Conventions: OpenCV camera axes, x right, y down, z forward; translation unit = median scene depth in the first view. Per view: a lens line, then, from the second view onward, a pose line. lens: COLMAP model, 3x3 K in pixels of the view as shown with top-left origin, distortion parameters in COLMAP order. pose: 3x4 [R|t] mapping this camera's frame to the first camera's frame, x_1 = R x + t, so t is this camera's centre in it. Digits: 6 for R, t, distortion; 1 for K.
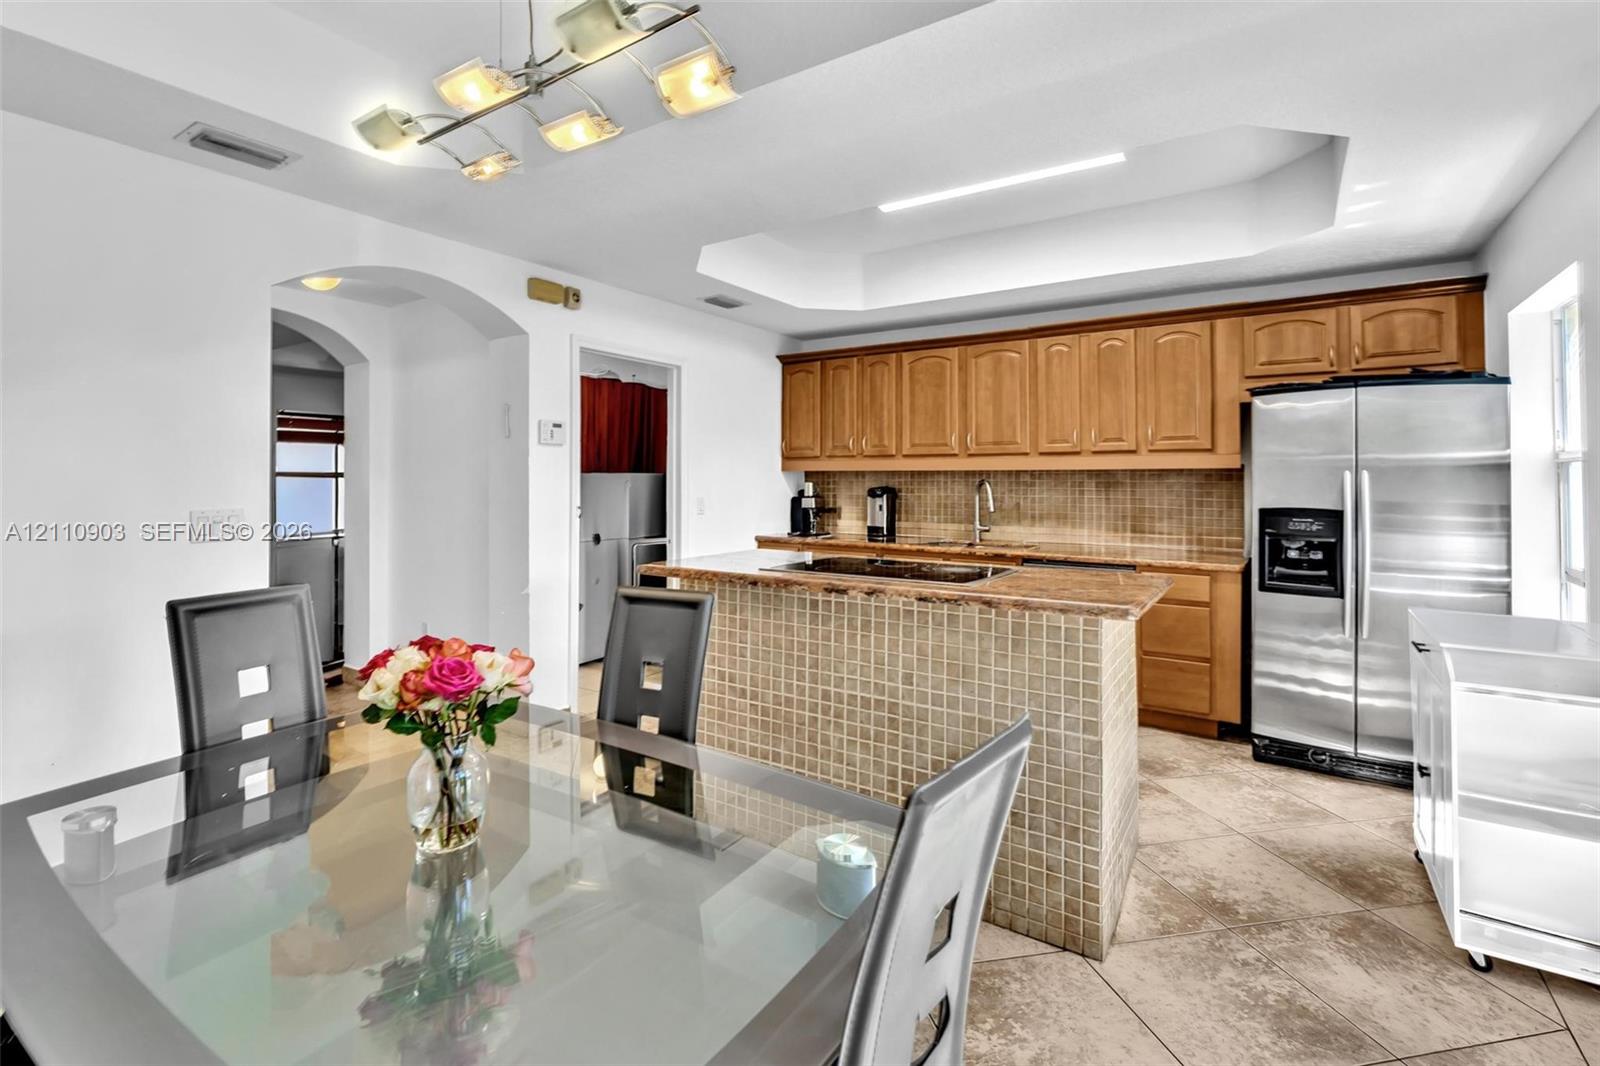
lens RADIAL K [[742.4, 0, 795.7], [0, 742.4, 477.2], [0, 0, 1]] dist [0.000807, 0.000117]
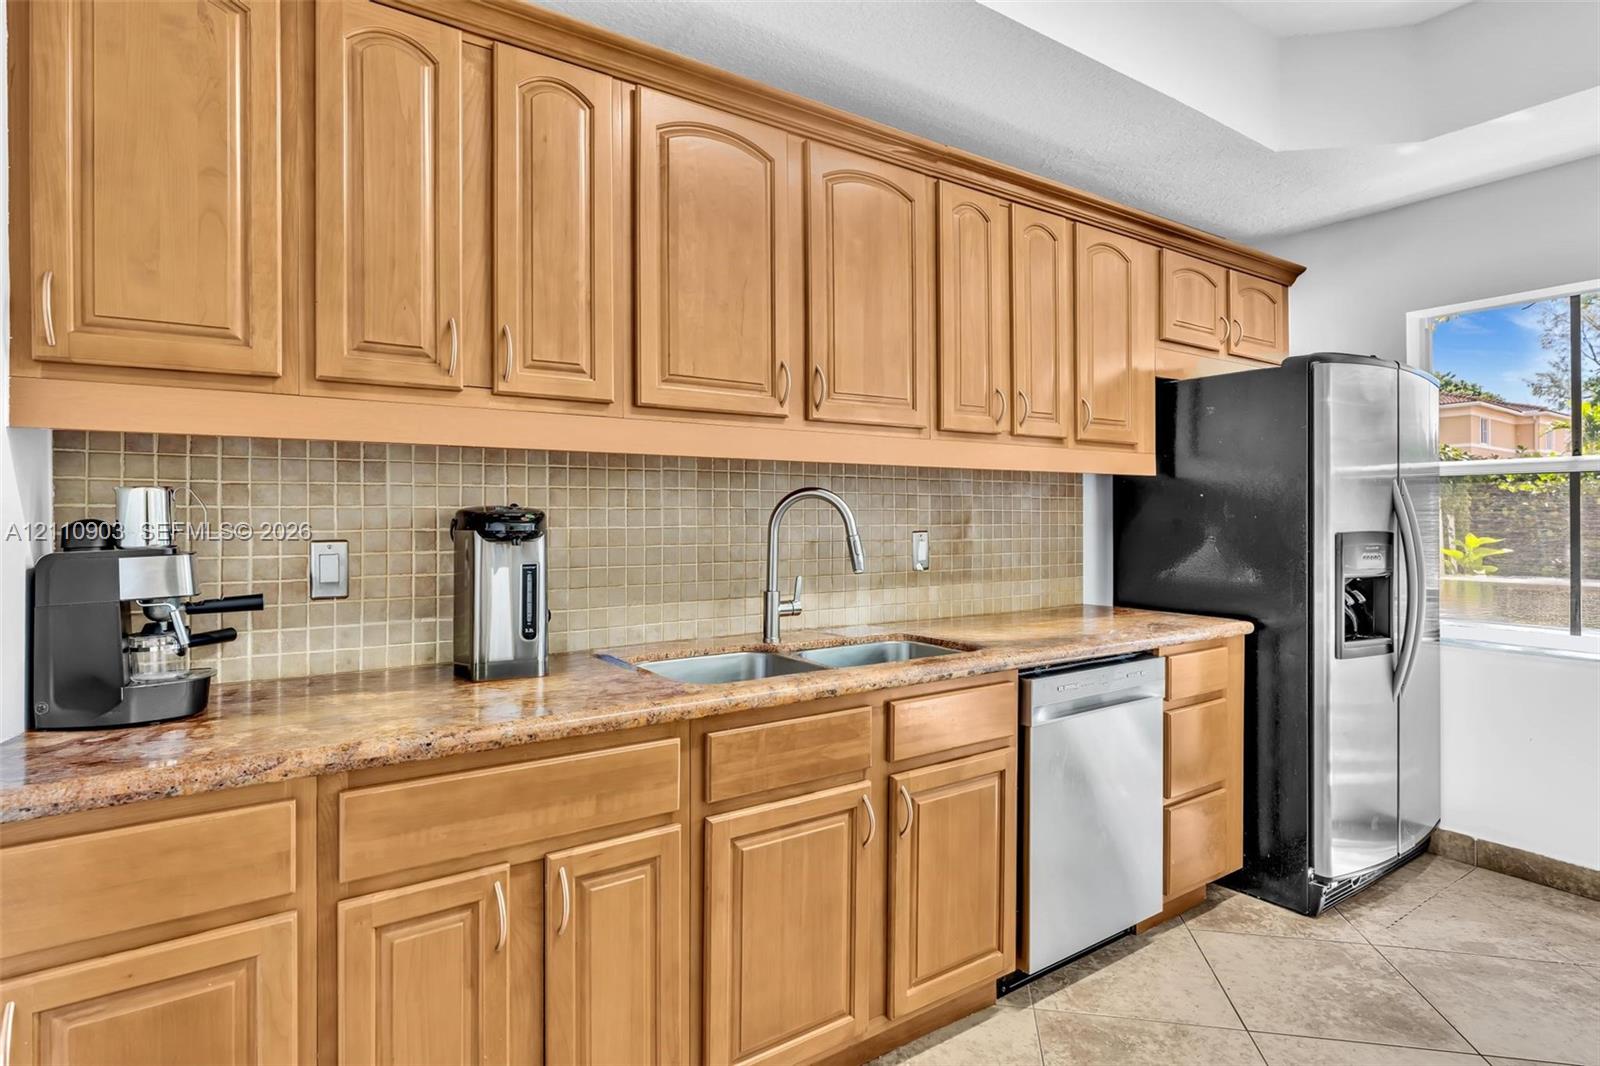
lens RADIAL K [[818.6, 0, 796.9], [0, 818.6, 516.5], [0, 0, 1]] dist [-0.002653, -0.000370]
pose [[0.380466, -0.005544, 0.924778, -0.167998], [-0.003204, 0.999968, 0.007313, 0.016661], [-0.924789, -0.005745, 0.380436, 0.860989]]
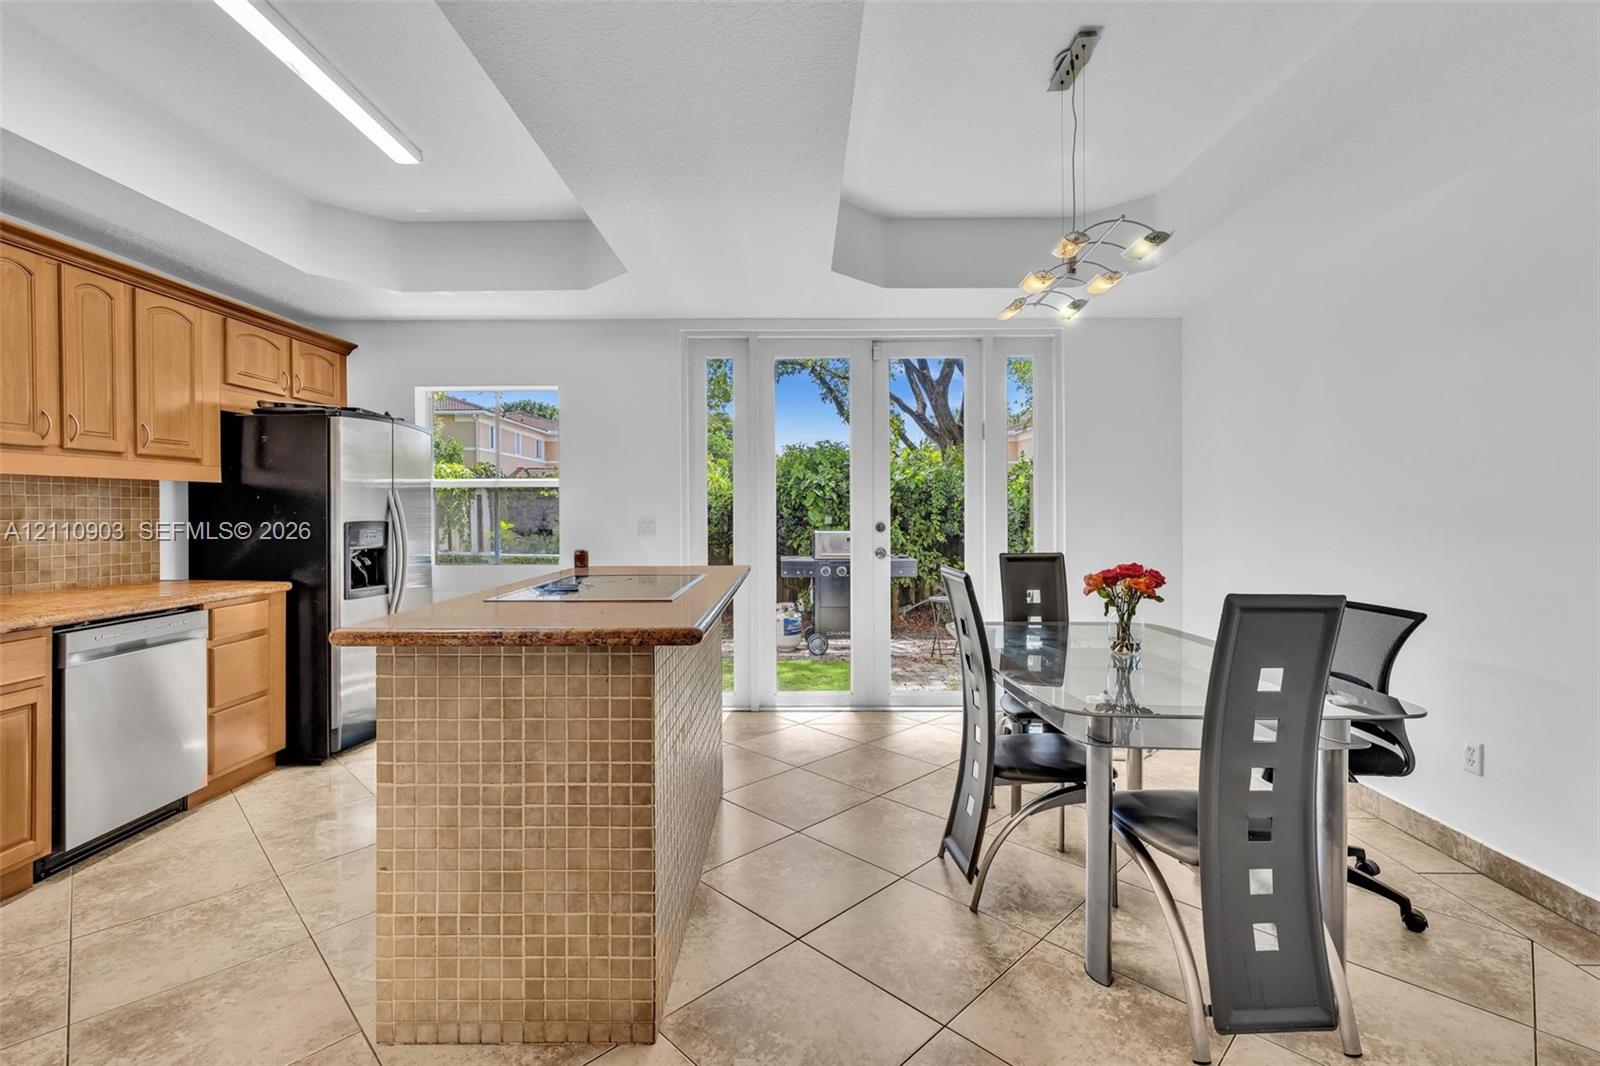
lens RADIAL K [[722.6, 0, 794.5], [0, 722.6, 511.3], [0, 0, 1]] dist [-0.000692, 0.000179]
pose [[-0.540164, -0.003853, 0.841551, -0.440035], [-0.003163, 0.999992, 0.002548, 0.015296], [-0.841554, -0.001286, -0.540171, 0.750424]]
